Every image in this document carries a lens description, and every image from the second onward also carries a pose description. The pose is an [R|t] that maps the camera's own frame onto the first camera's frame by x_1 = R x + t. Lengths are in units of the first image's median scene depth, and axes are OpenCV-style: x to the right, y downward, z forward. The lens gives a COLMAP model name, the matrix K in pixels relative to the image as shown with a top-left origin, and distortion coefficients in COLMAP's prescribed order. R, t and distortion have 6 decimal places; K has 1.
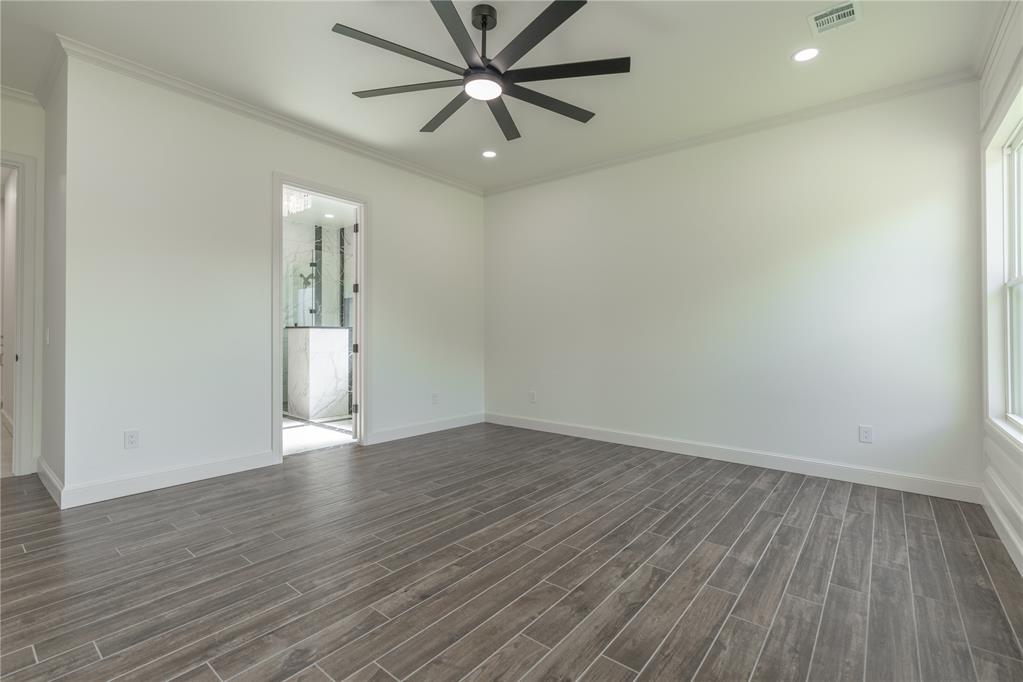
lens RADIAL K [[461.5, 0, 511.4], [0, 461.5, 333.5], [0, 0, 1]] dist [-0.000597, 0.000104]
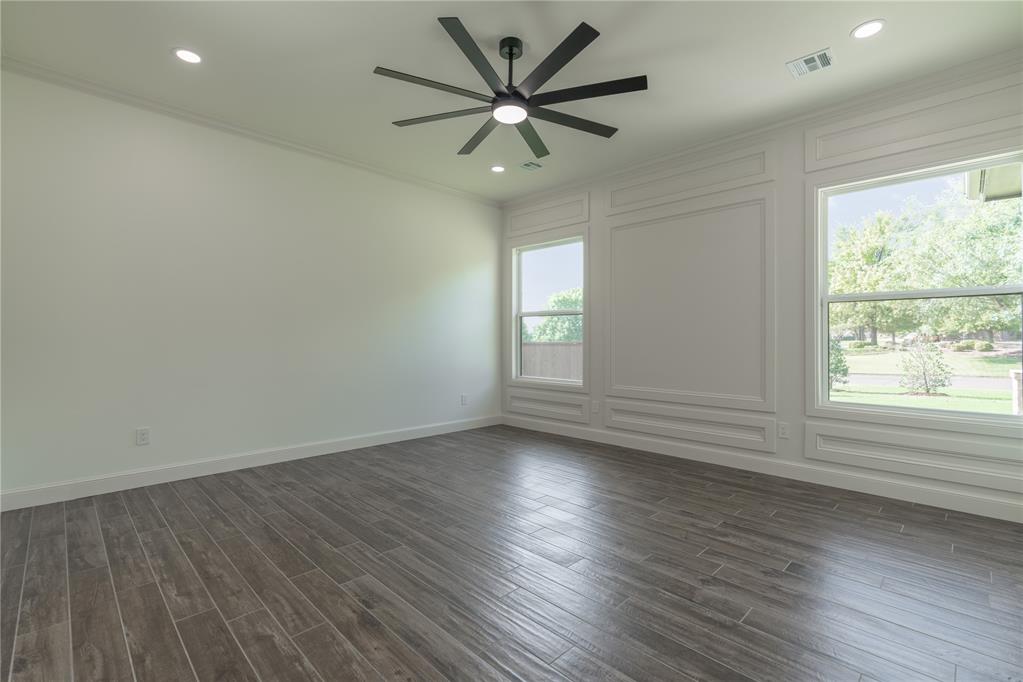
lens RADIAL K [[458.1, 0, 511.5], [0, 458.1, 341.0], [0, 0, 1]] dist [-0.003478, -0.000201]
pose [[0.108128, -0.009112, 0.994095, -1.130578], [-0.001897, 0.999954, 0.009372, -0.009342], [-0.994135, -0.002900, 0.108106, 0.876933]]
